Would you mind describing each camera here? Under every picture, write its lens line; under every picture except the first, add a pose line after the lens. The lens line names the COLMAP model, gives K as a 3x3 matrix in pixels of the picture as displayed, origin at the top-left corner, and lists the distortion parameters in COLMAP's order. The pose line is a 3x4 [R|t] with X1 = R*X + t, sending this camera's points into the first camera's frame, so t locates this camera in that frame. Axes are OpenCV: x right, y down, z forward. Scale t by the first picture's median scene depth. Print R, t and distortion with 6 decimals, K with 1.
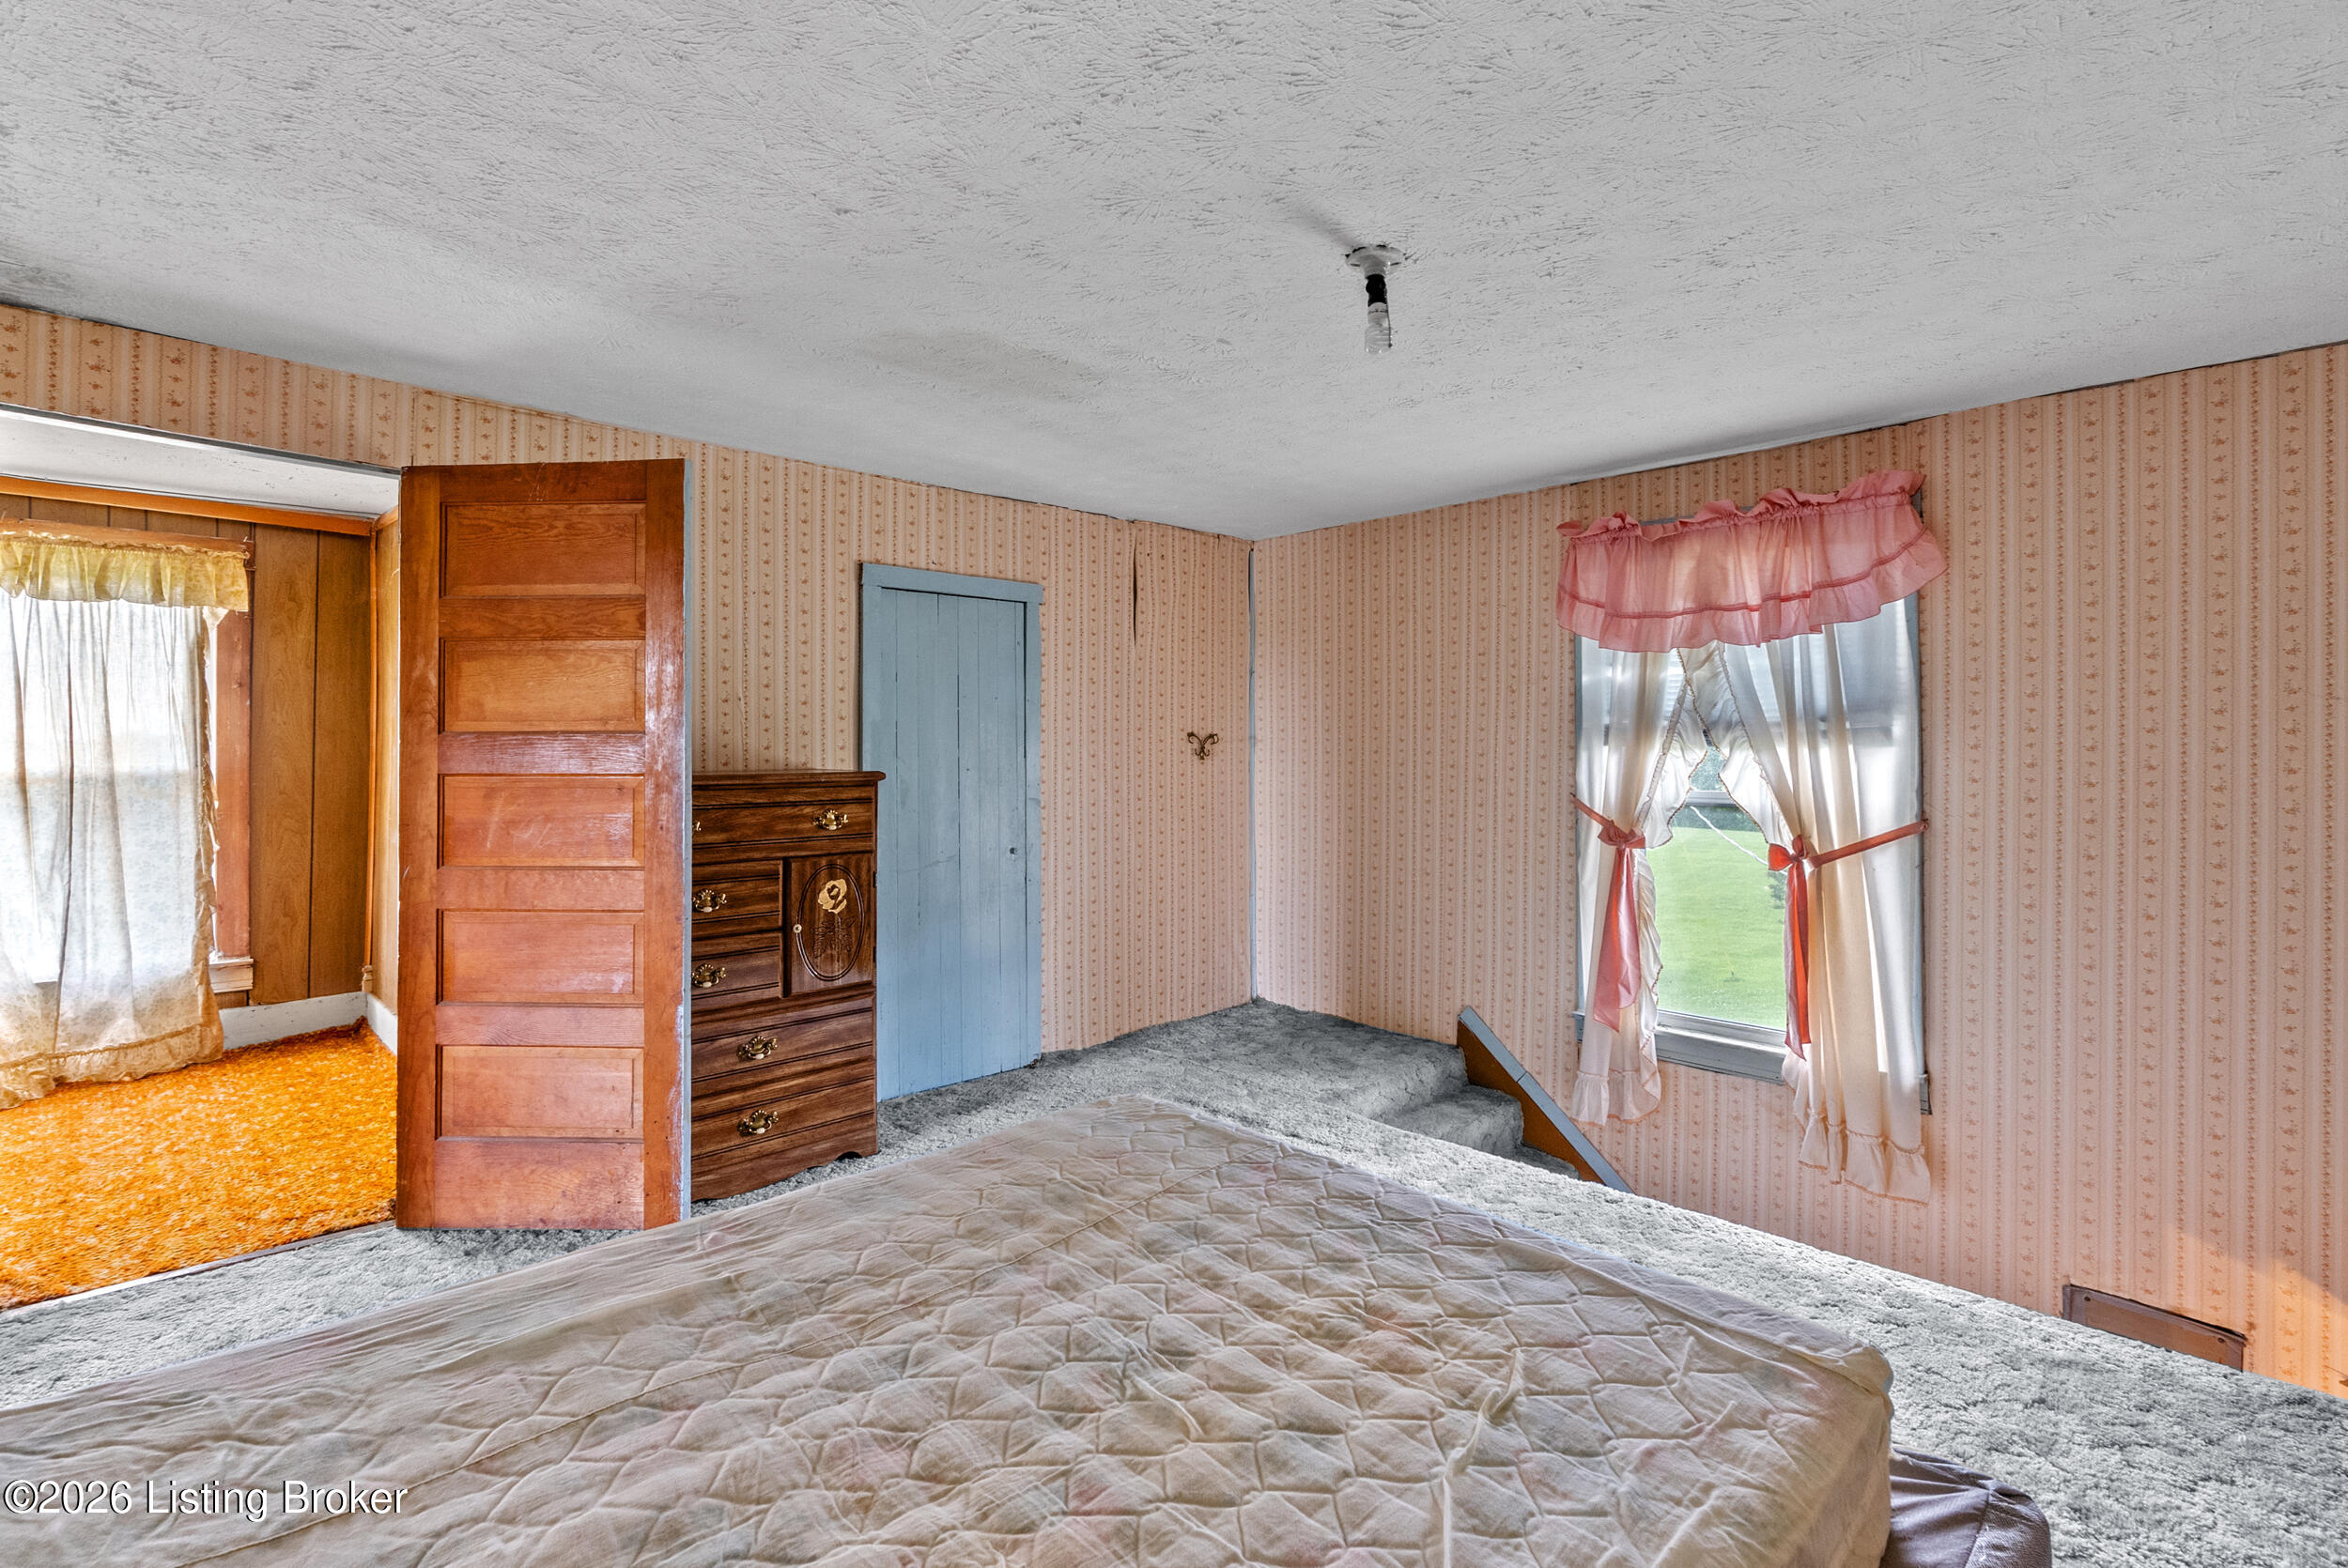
lens RADIAL K [[1086.3, 0, 1175.5], [0, 1086.3, 746.4], [0, 0, 1]] dist [-0.000307, 0.001005]
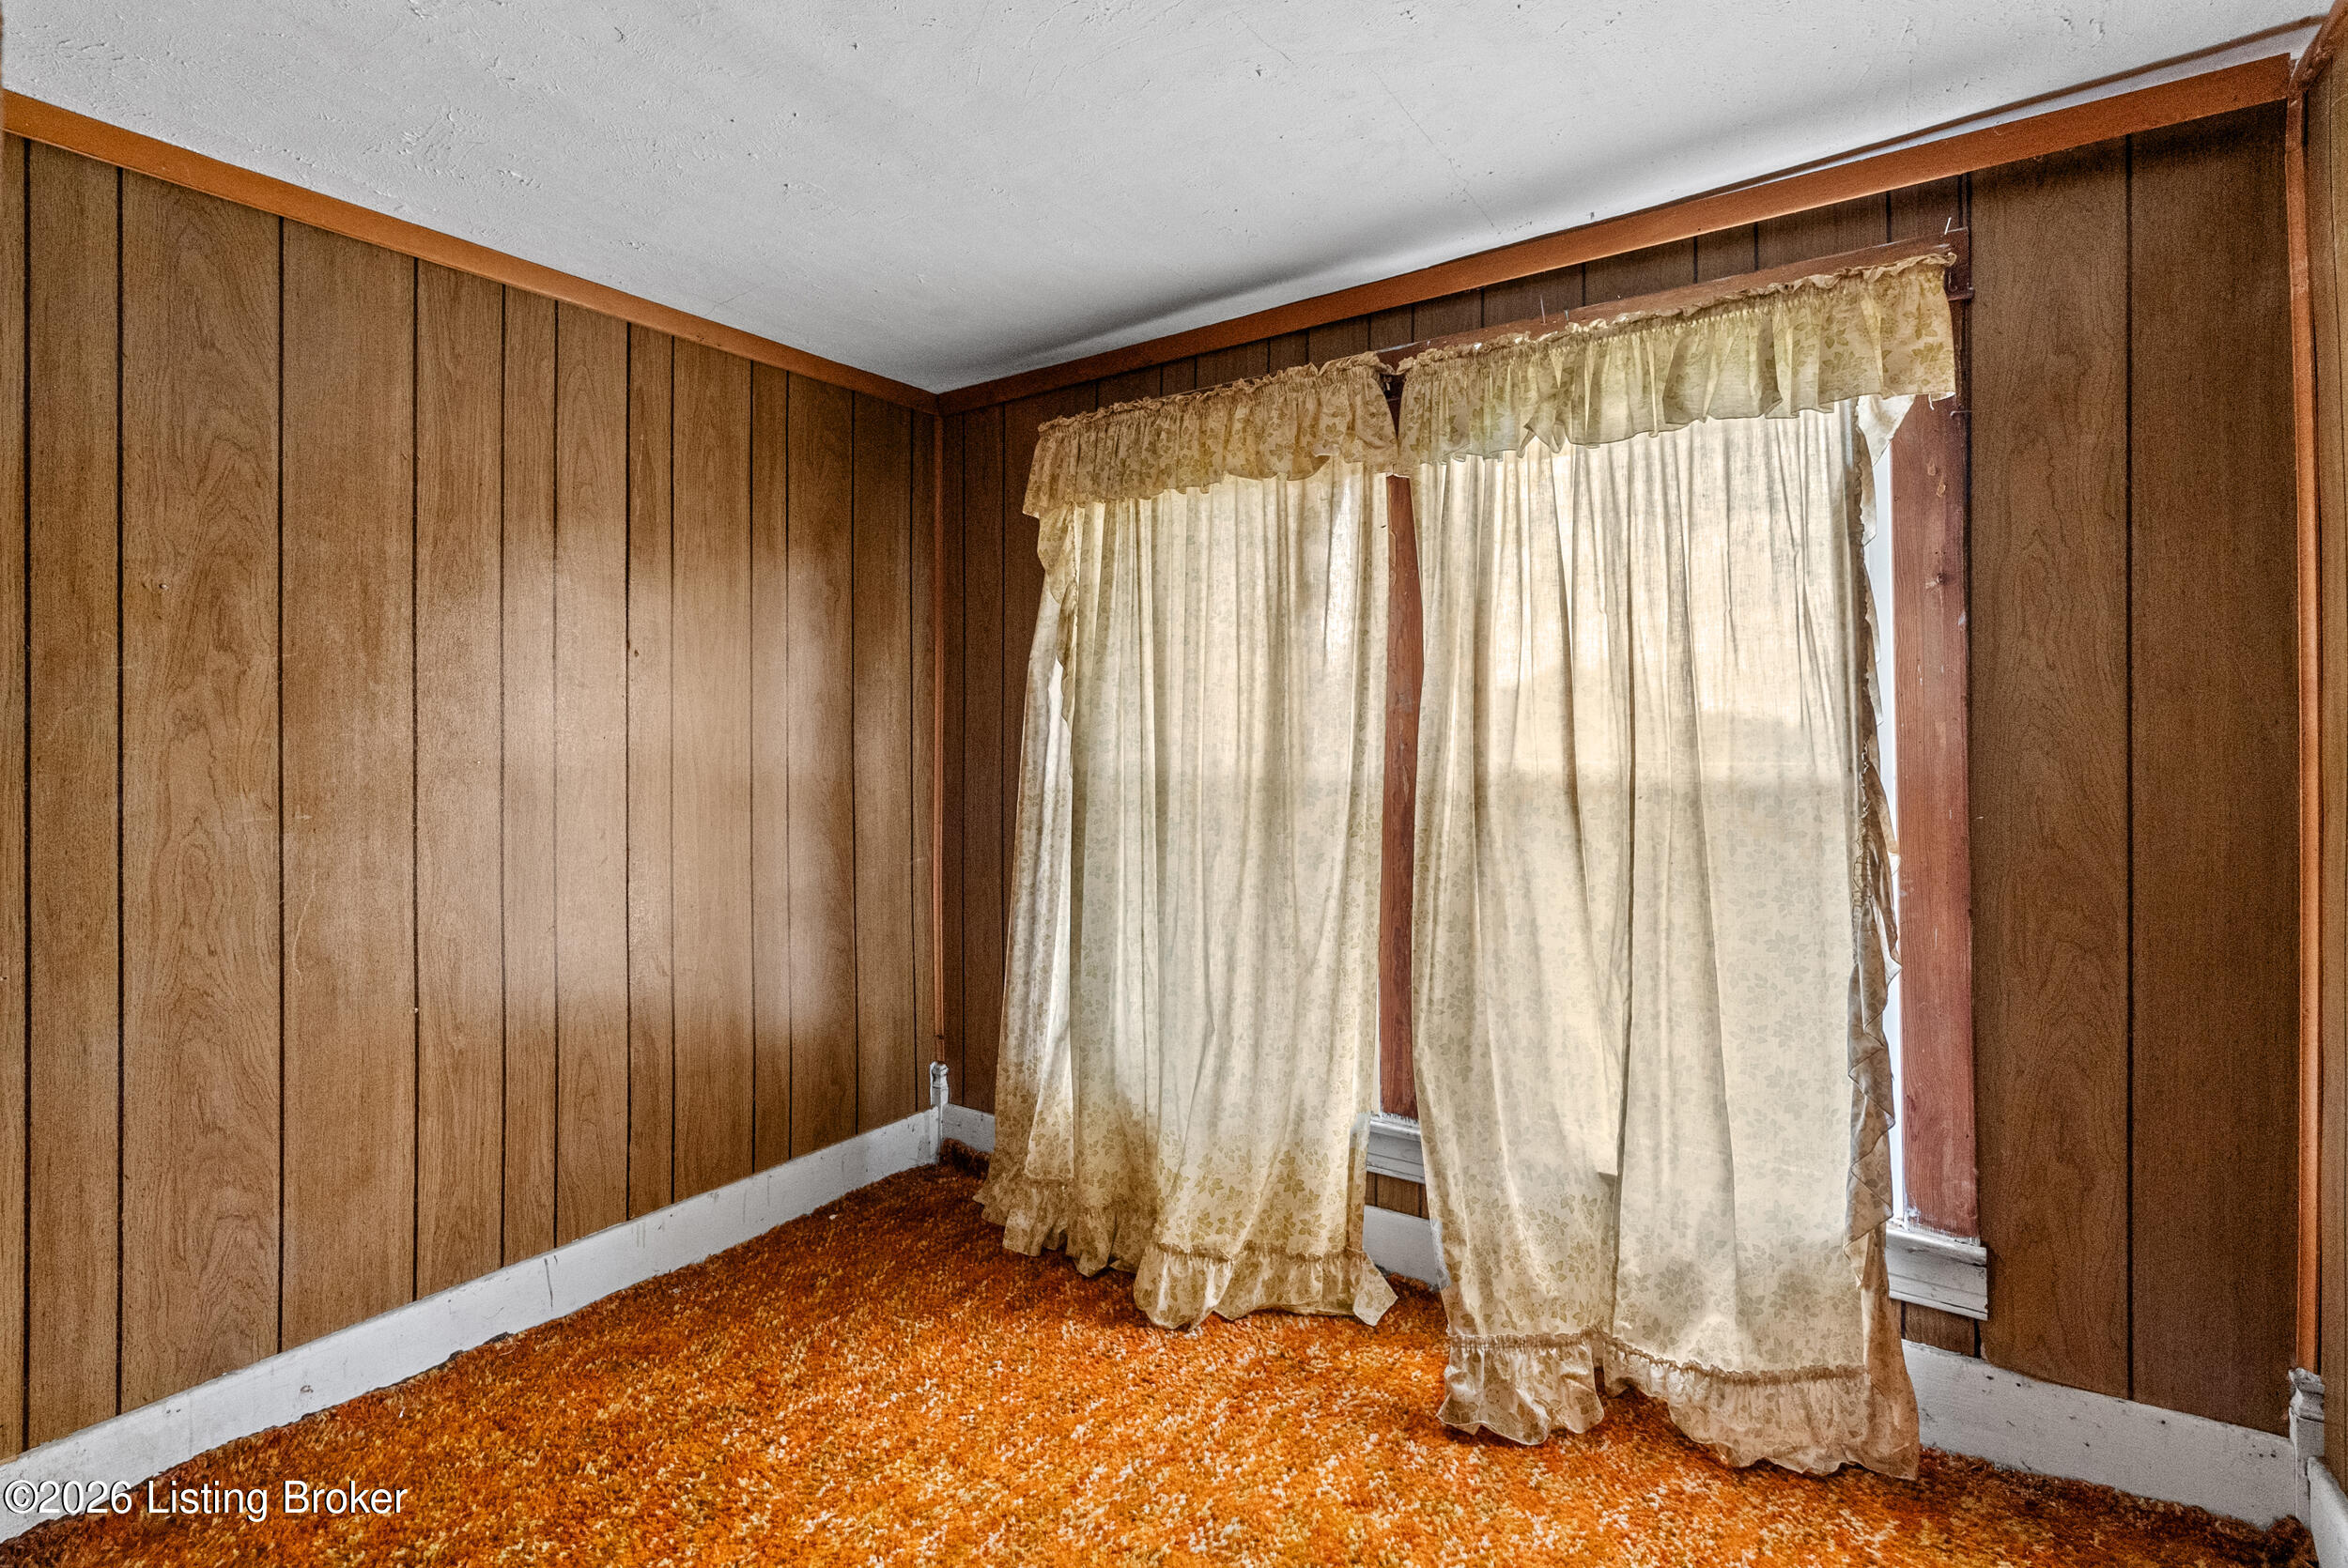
lens RADIAL K [[1100.3, 0, 1176.8], [0, 1100.3, 701.2], [0, 0, 1]] dist [-0.006323, 0.001599]
pose [[0.187357, -0.026126, -0.981944, -0.531567], [0.000228, 0.999647, -0.026553, 0.002174], [0.982292, 0.004751, 0.187297, 0.667359]]
